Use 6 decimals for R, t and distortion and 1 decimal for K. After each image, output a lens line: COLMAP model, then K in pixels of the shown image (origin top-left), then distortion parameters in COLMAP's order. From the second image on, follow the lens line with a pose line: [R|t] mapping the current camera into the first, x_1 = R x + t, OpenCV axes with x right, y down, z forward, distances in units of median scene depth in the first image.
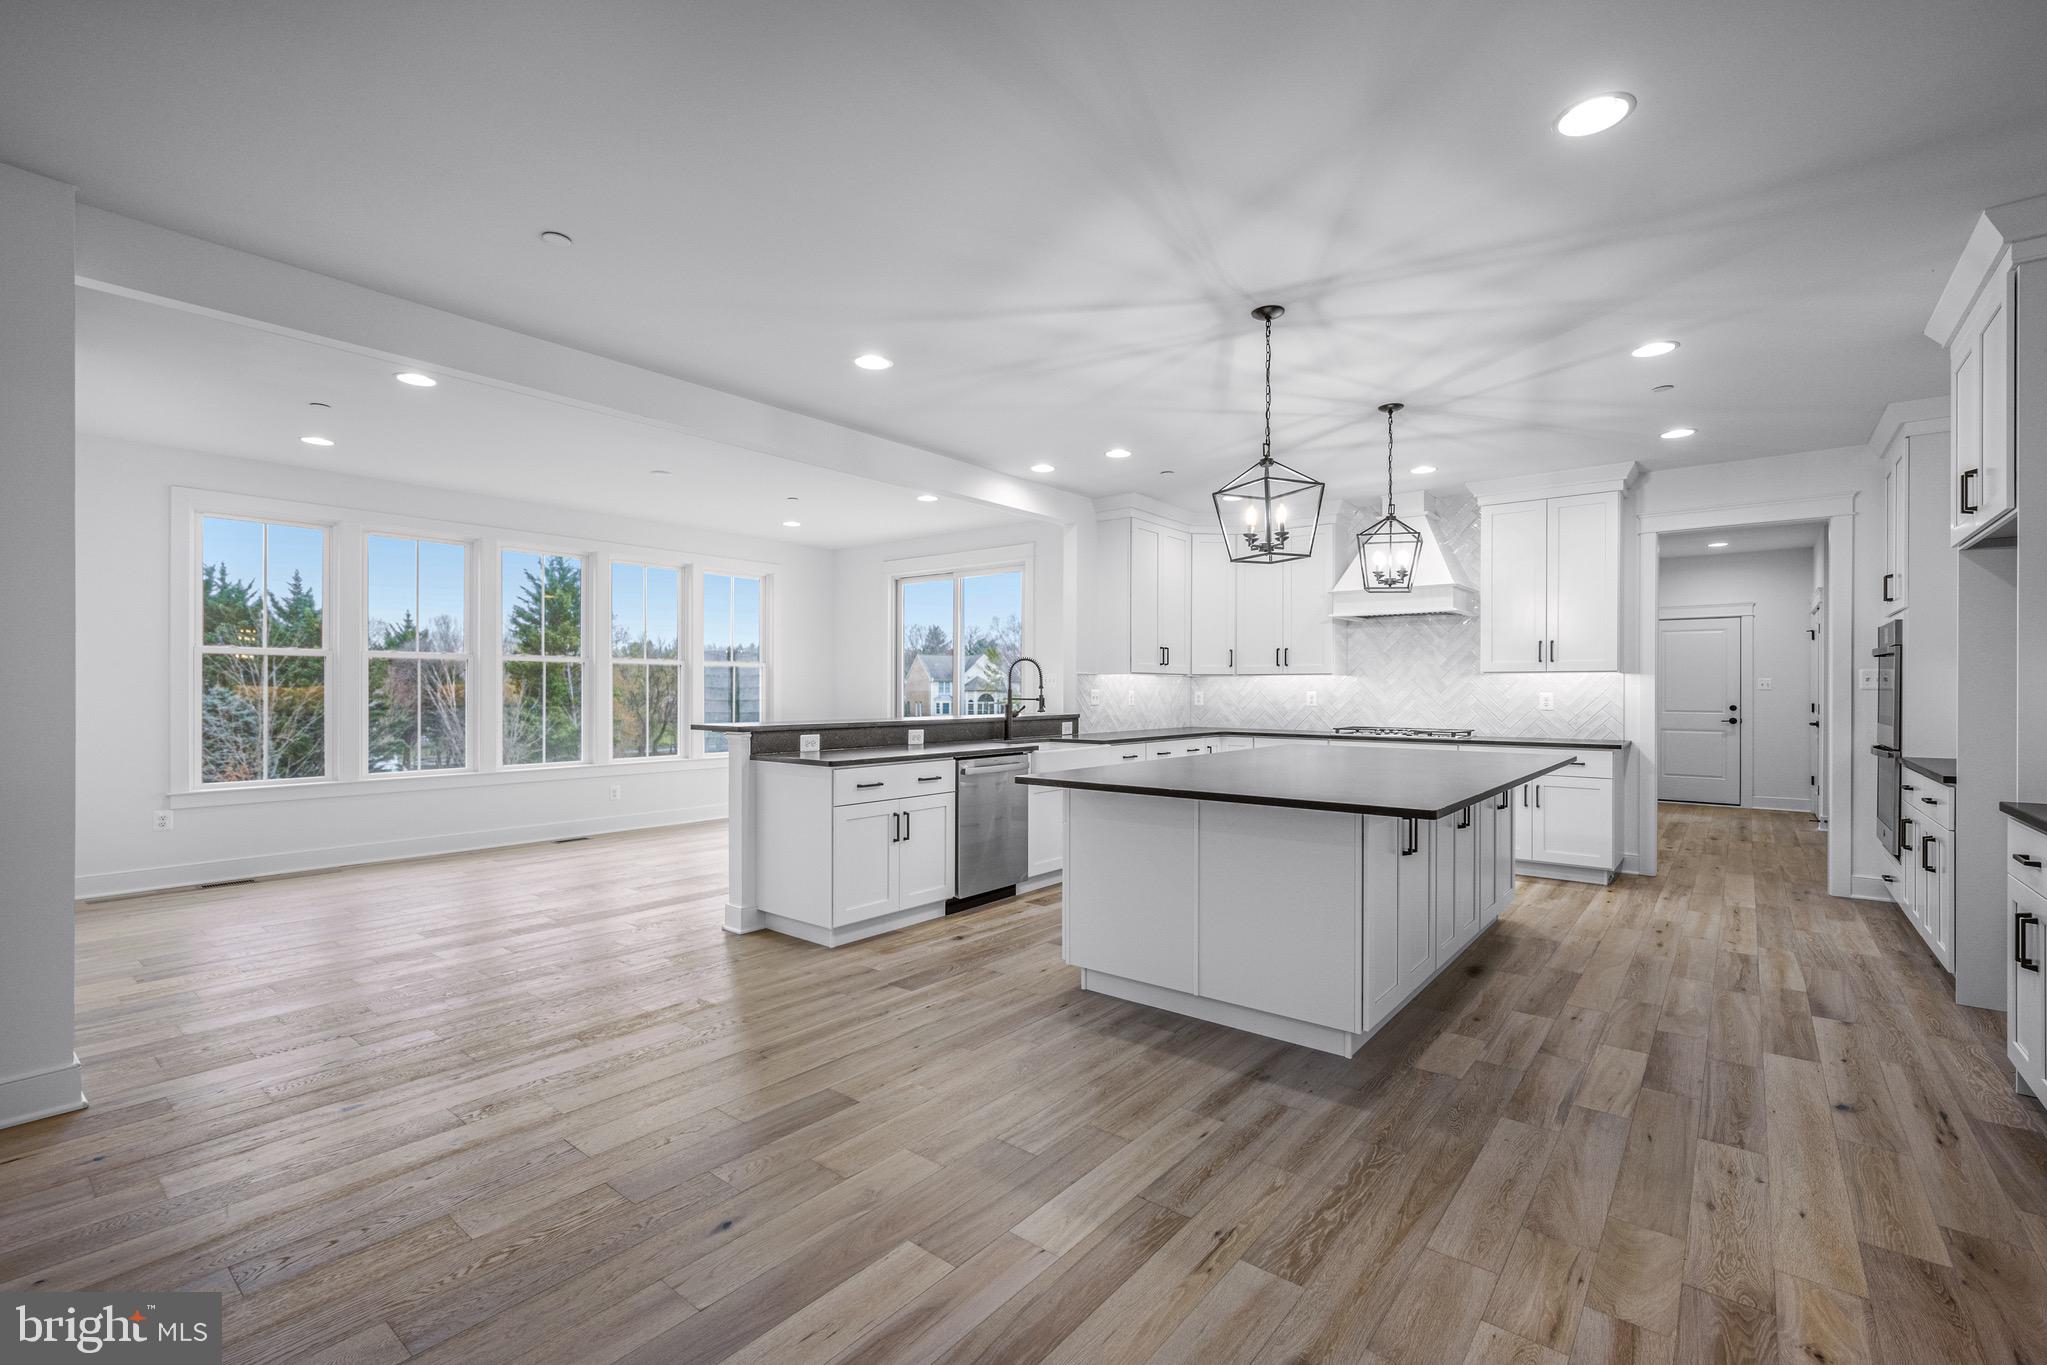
lens RADIAL K [[888.3, 0, 1015.6], [0, 888.3, 690.5], [0, 0, 1]] dist [-0.000406, -0.000046]
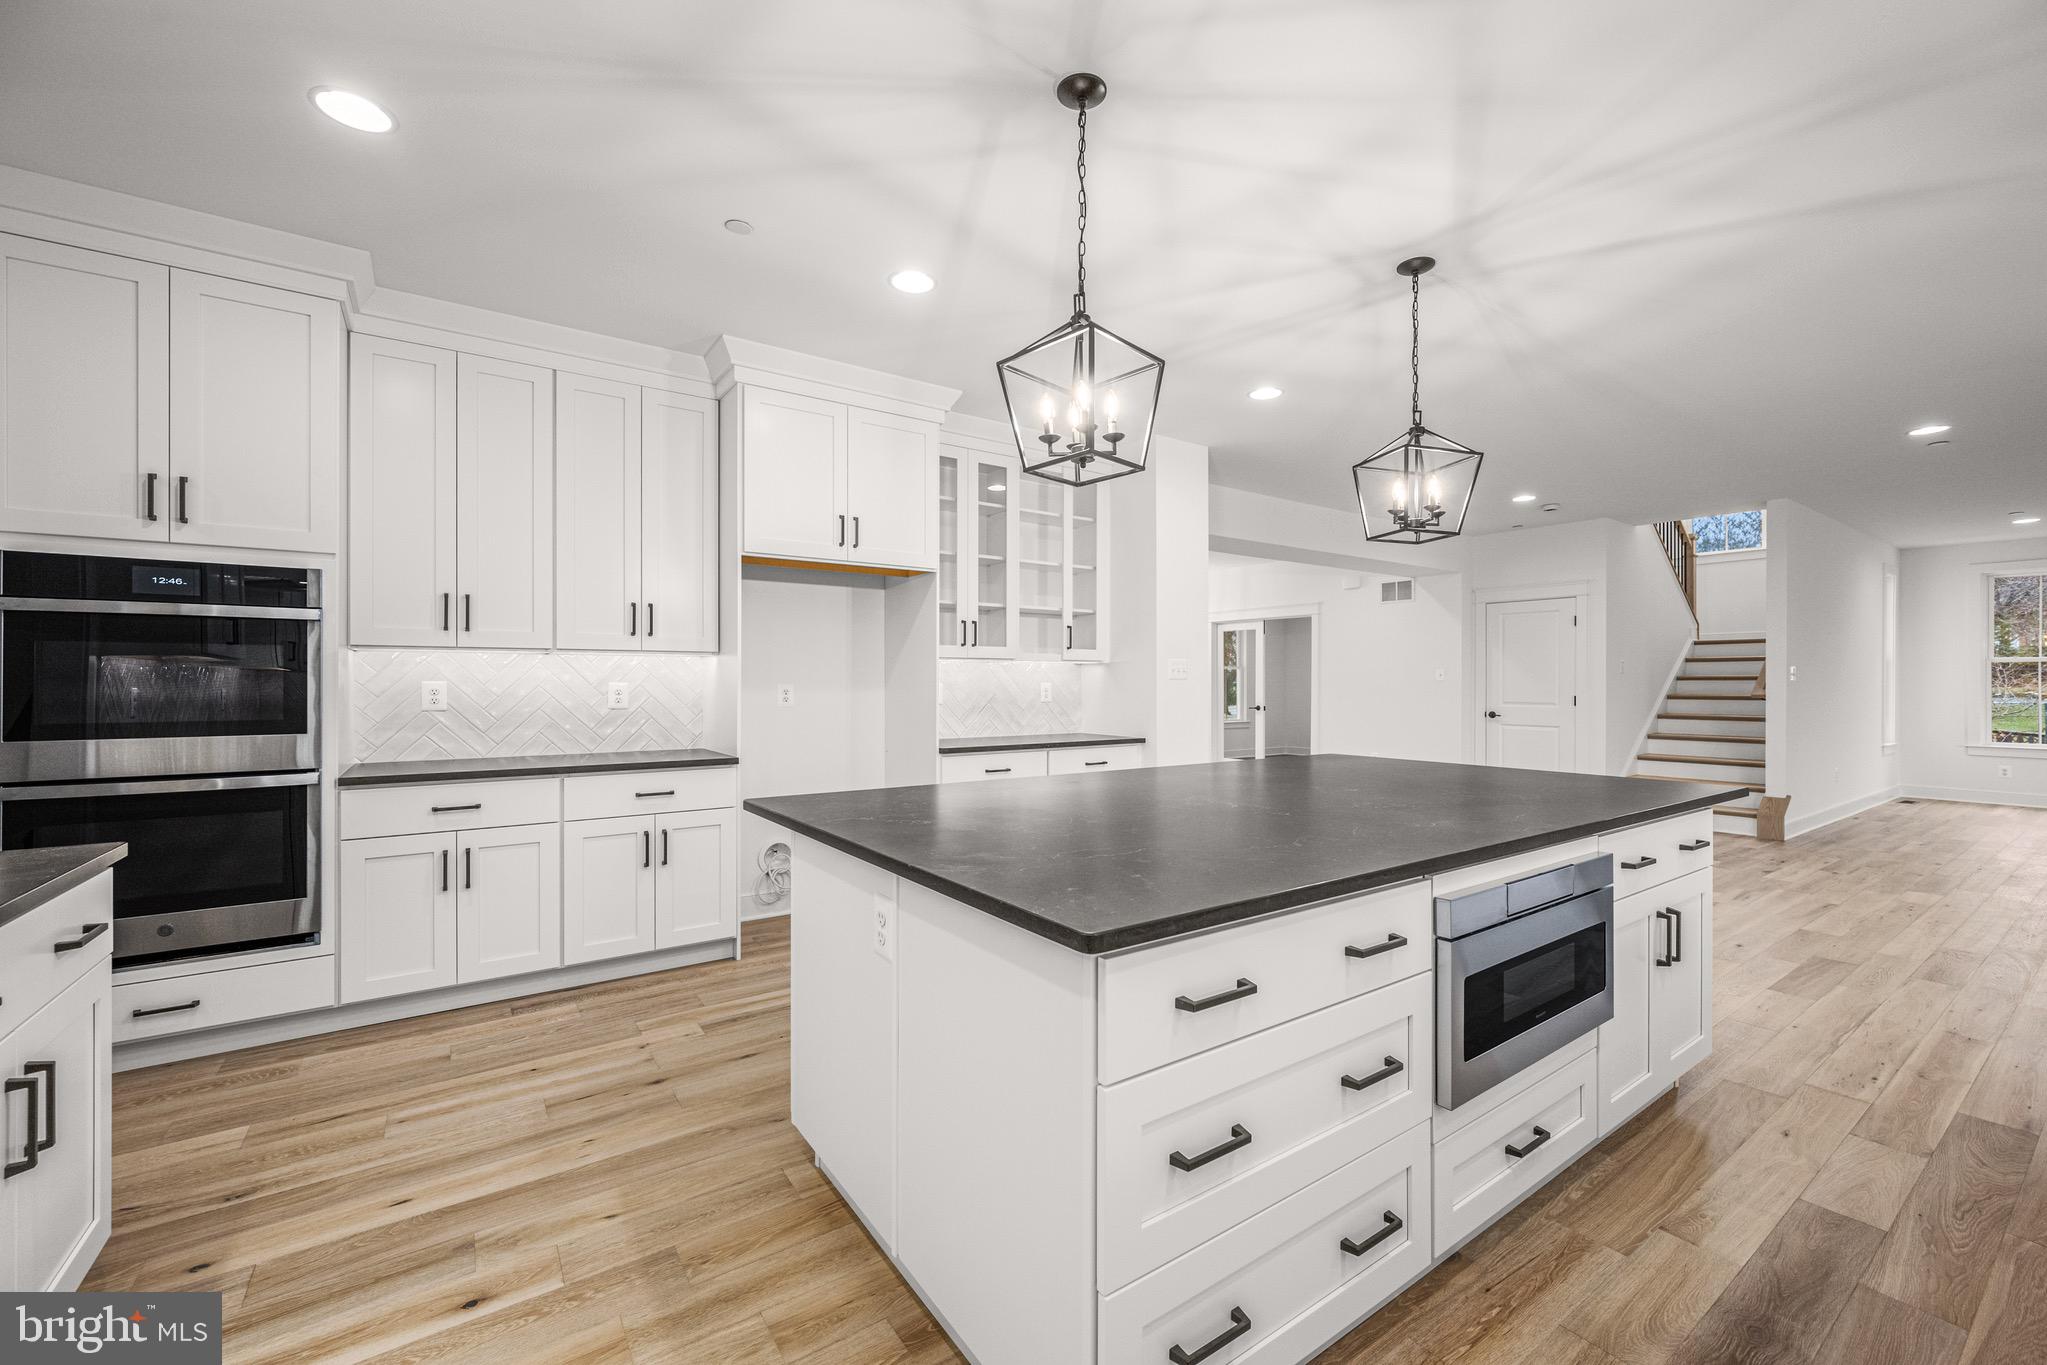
lens RADIAL K [[858.4, 0, 1023.5], [0, 858.4, 682.5], [0, 0, 1]] dist [0.010086, -0.000071]
pose [[-0.966983, 0.000118, 0.254842, 0.417383], [0.000725, 0.999997, 0.002286, -0.001742], [-0.254841, 0.002396, -0.966980, 1.823726]]
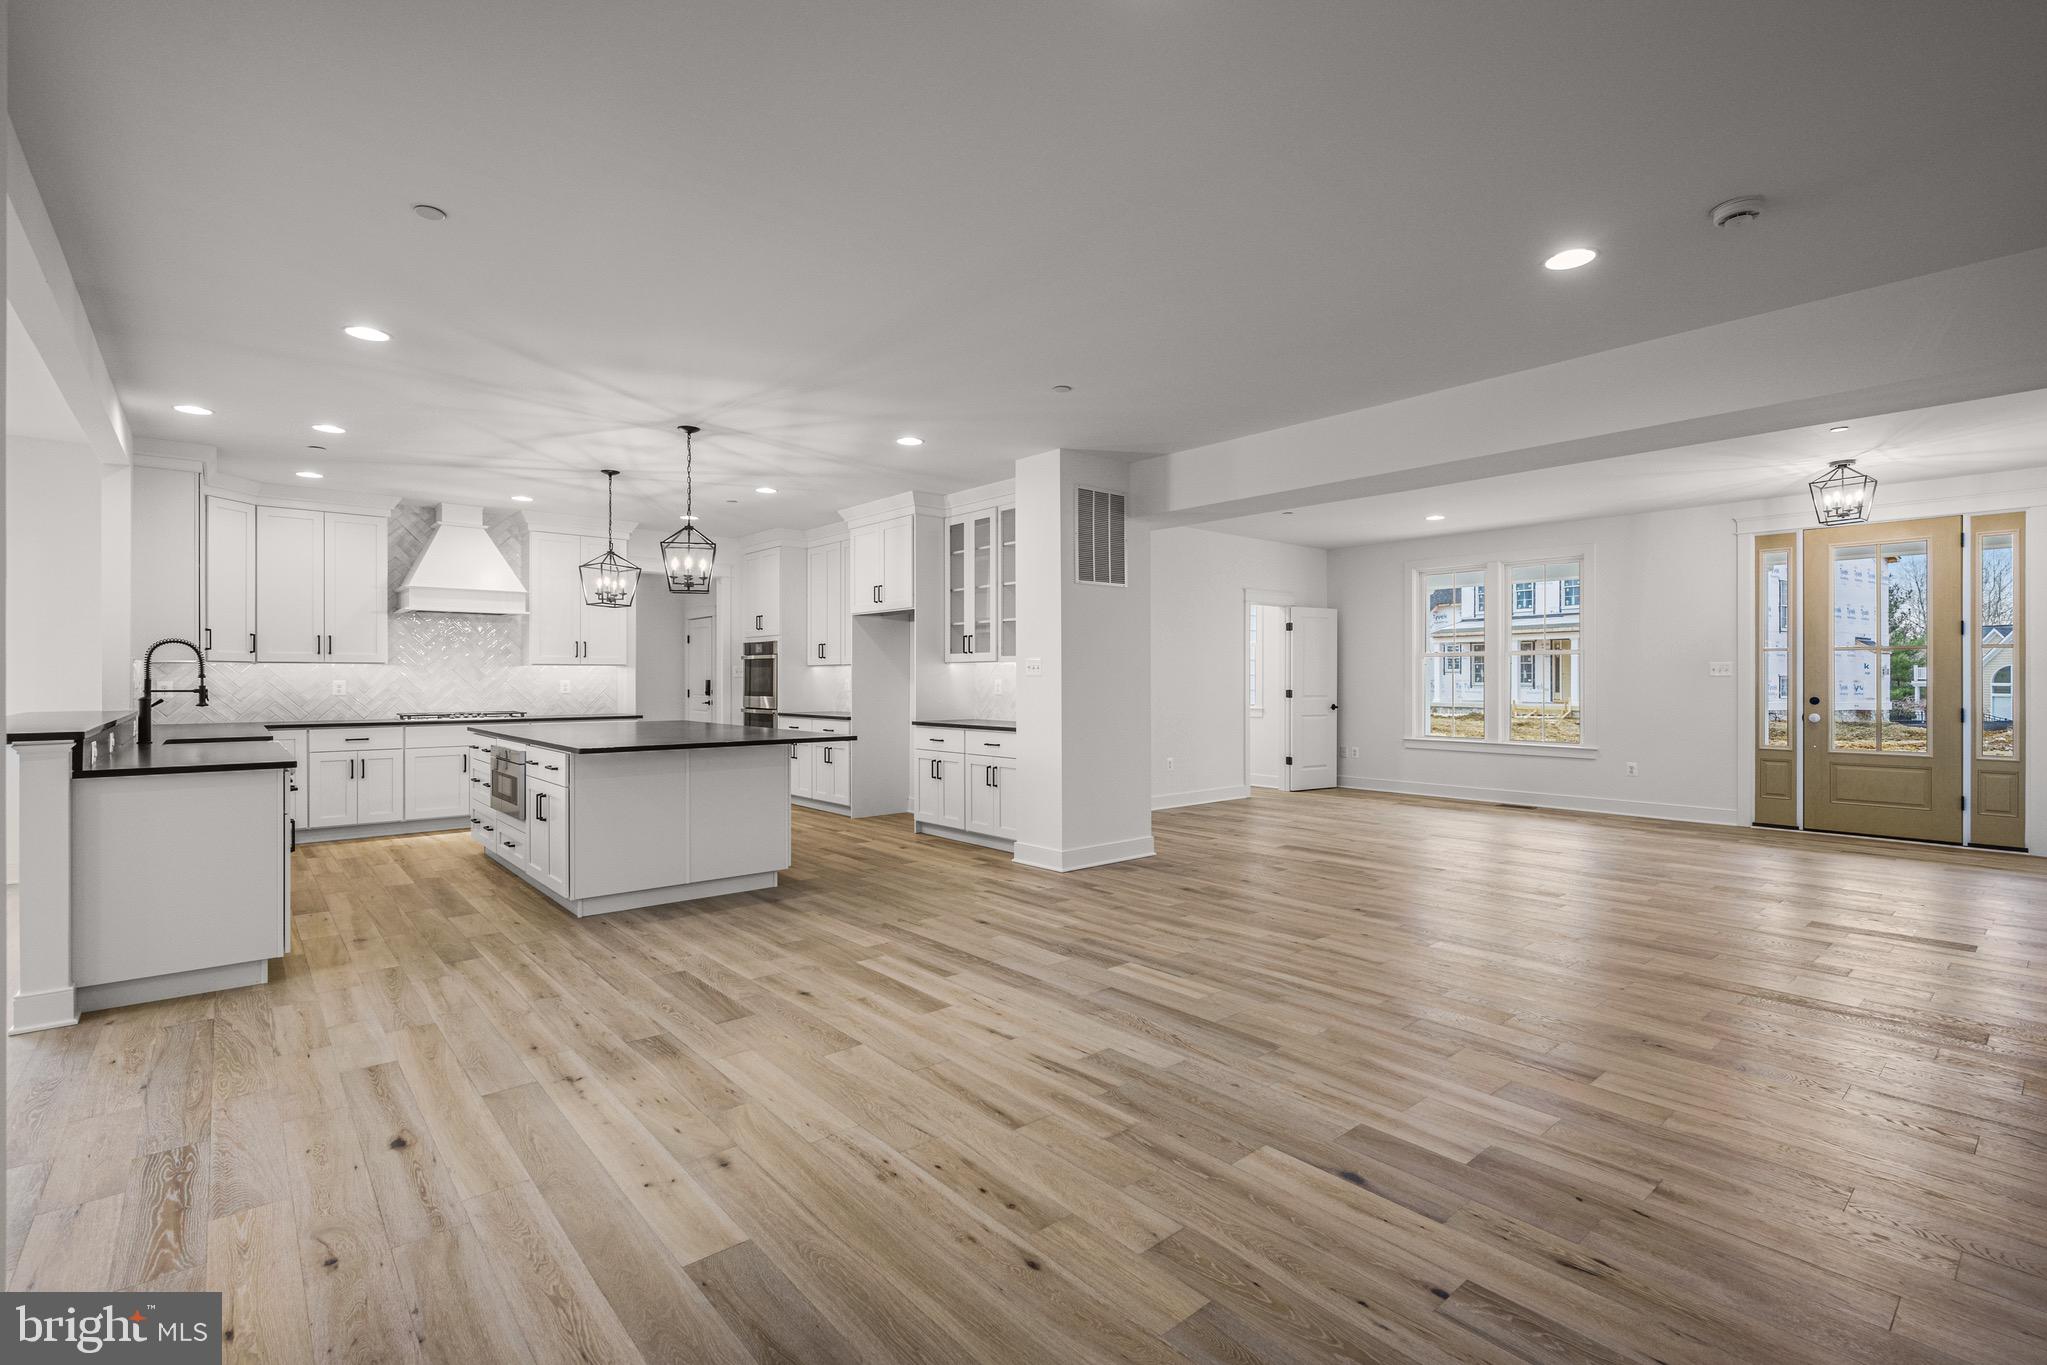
lens RADIAL K [[937.4, 0, 1023.5], [0, 937.4, 682.5], [0, 0, 1]] dist [-0.000485, -0.000041]
pose [[0.179686, -0.006398, 0.983703, -1.102849], [0.001428, 0.999979, 0.006243, -0.003519], [-0.983723, 0.000283, 0.179692, 0.143304]]
